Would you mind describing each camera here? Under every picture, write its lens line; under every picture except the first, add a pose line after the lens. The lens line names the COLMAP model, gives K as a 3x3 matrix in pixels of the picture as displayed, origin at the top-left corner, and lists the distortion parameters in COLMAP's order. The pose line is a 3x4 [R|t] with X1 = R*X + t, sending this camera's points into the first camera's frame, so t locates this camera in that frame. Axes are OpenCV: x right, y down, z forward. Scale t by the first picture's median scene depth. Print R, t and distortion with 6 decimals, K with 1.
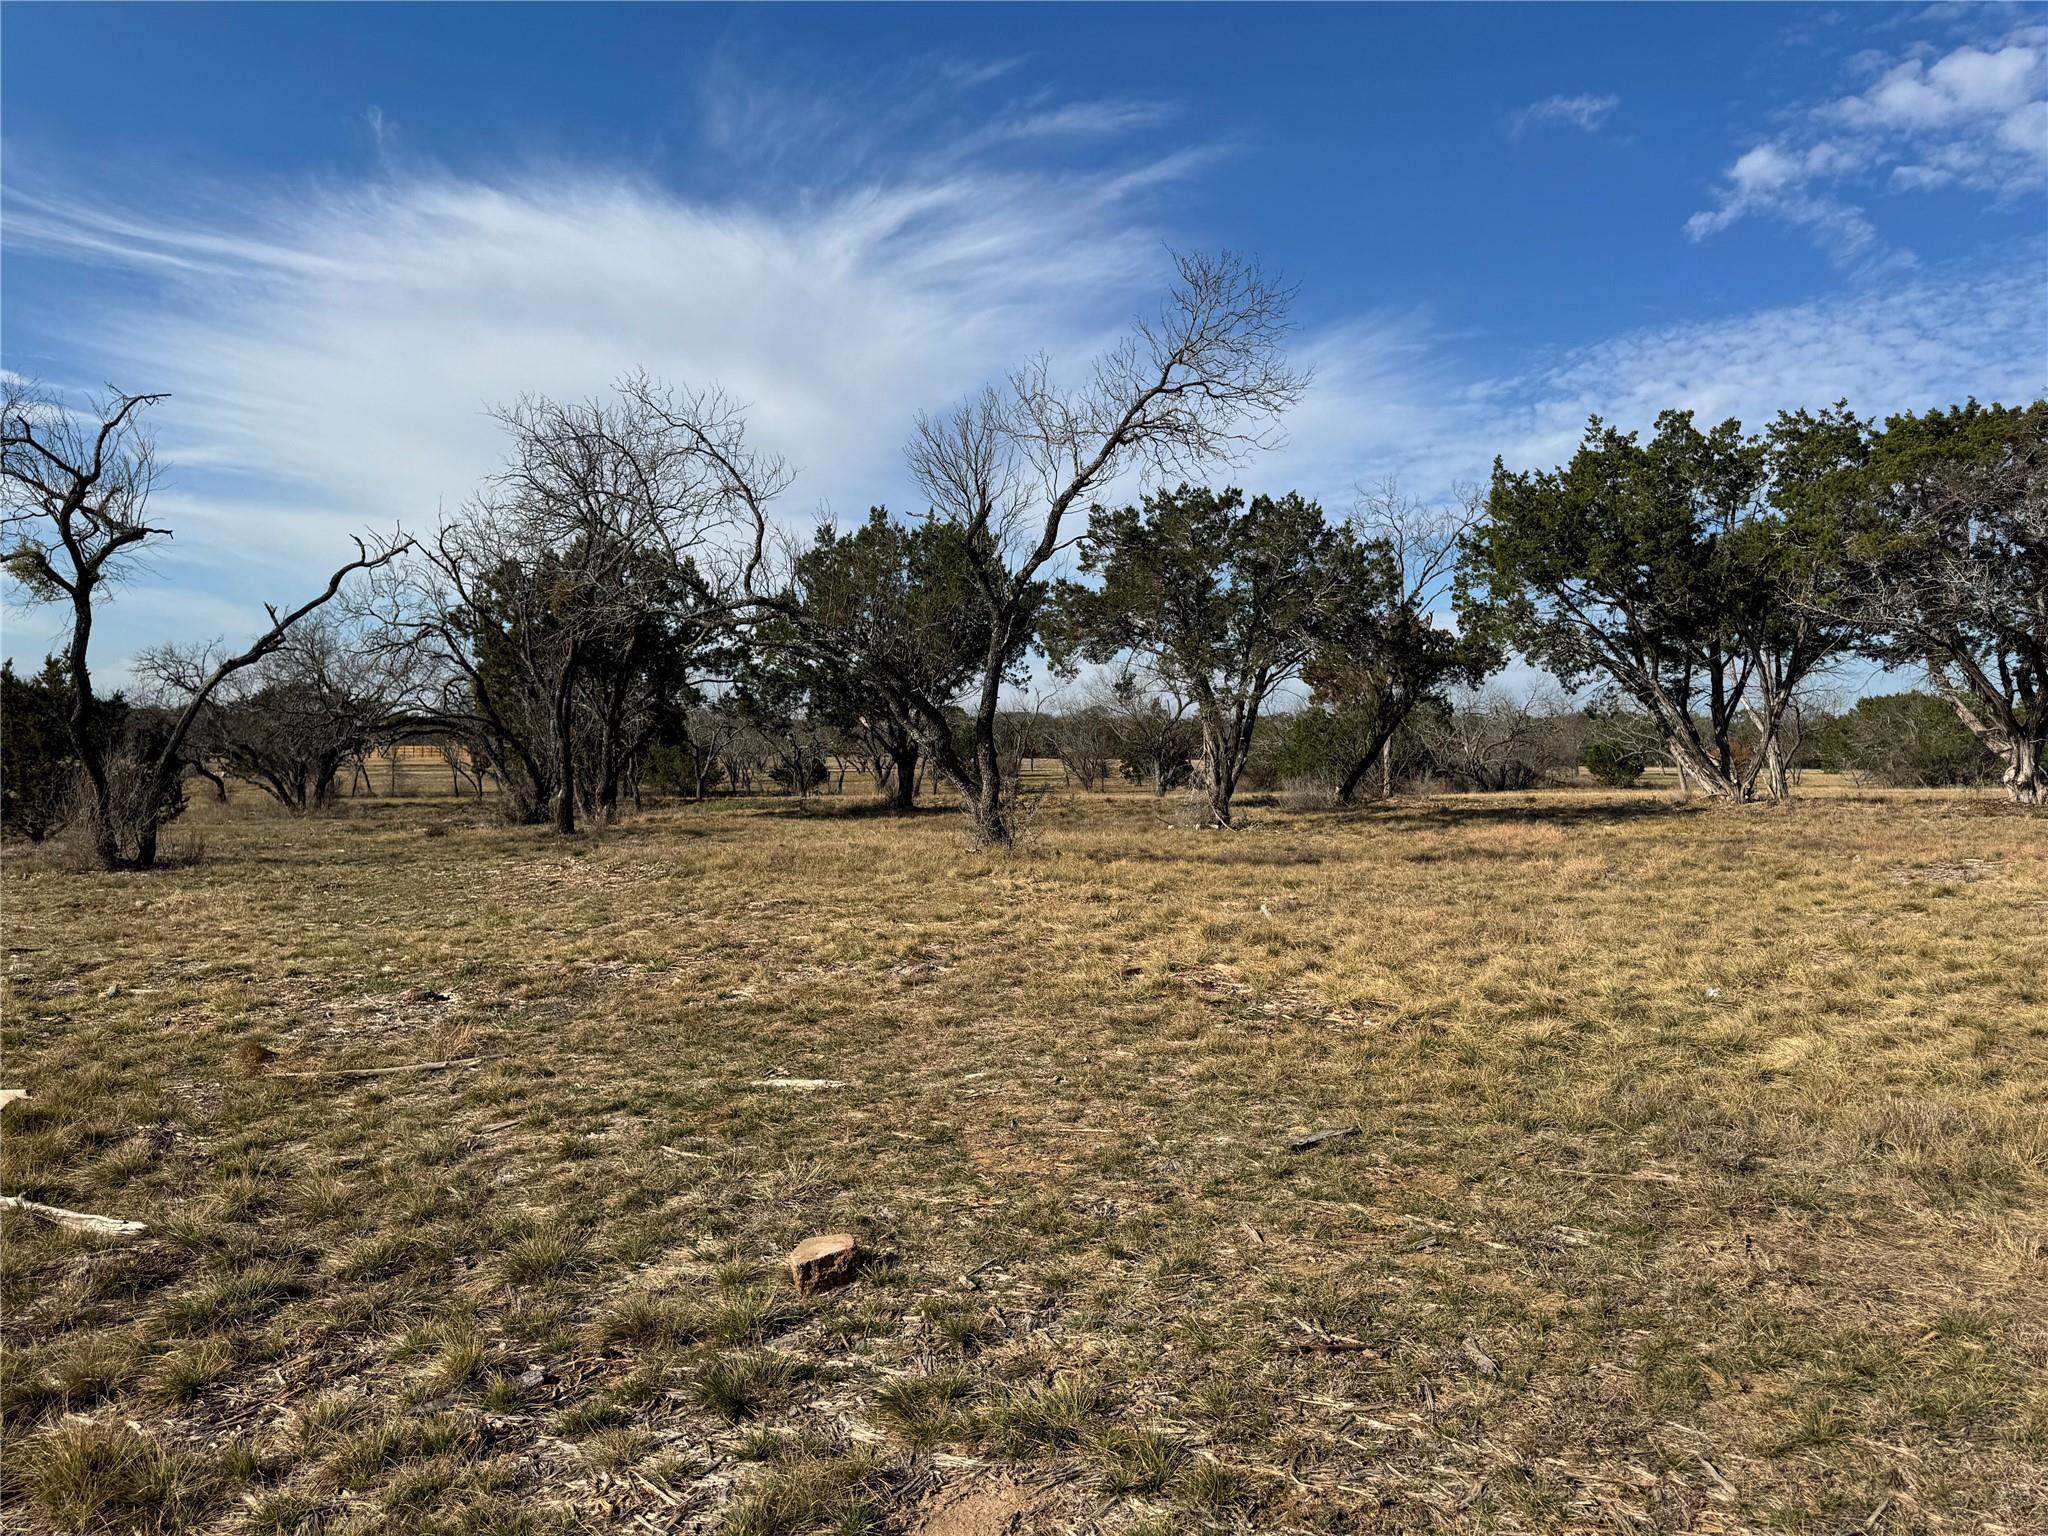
lens RADIAL K [[1464.1, 0, 977.7], [0, 1464.1, 769.7], [0, 0, 1]] dist [0.002460, -0.009380]
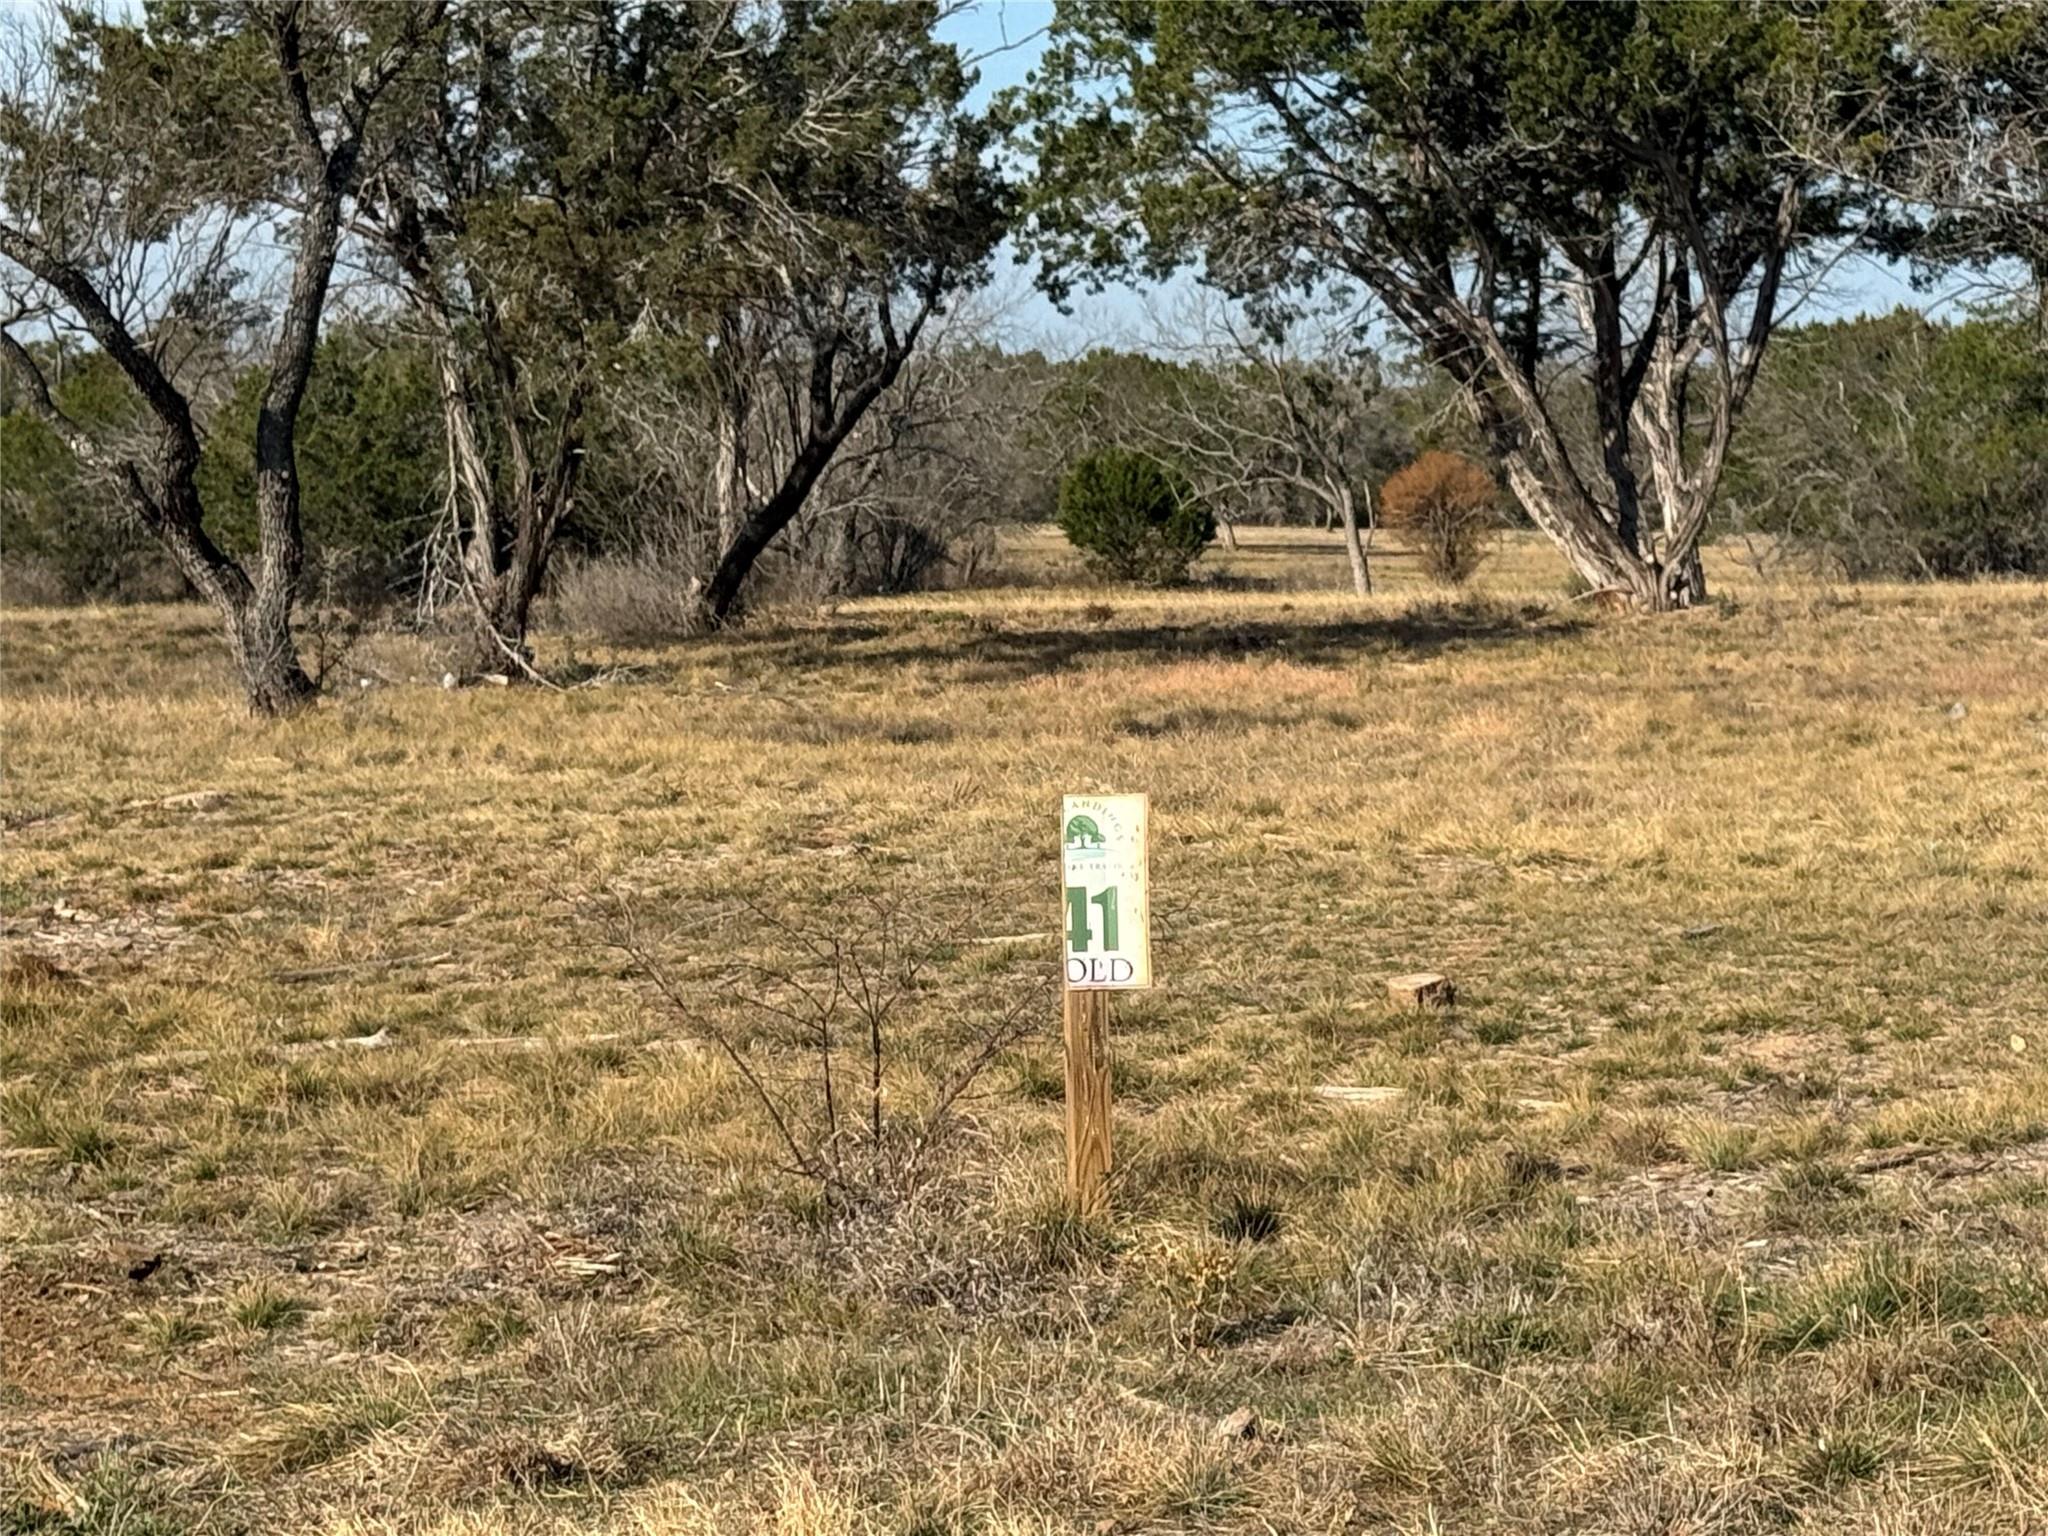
lens RADIAL K [[5156.8, 0, 1024.0], [0, 5156.8, 768.0], [0, 0, 1]] dist [0.084197, 0.750682]
pose [[0.917615, -0.018777, 0.397027, -0.231037], [0.000804, 0.998969, 0.045386, 0.000342], [-0.397469, -0.041327, 0.916684, -0.288417]]
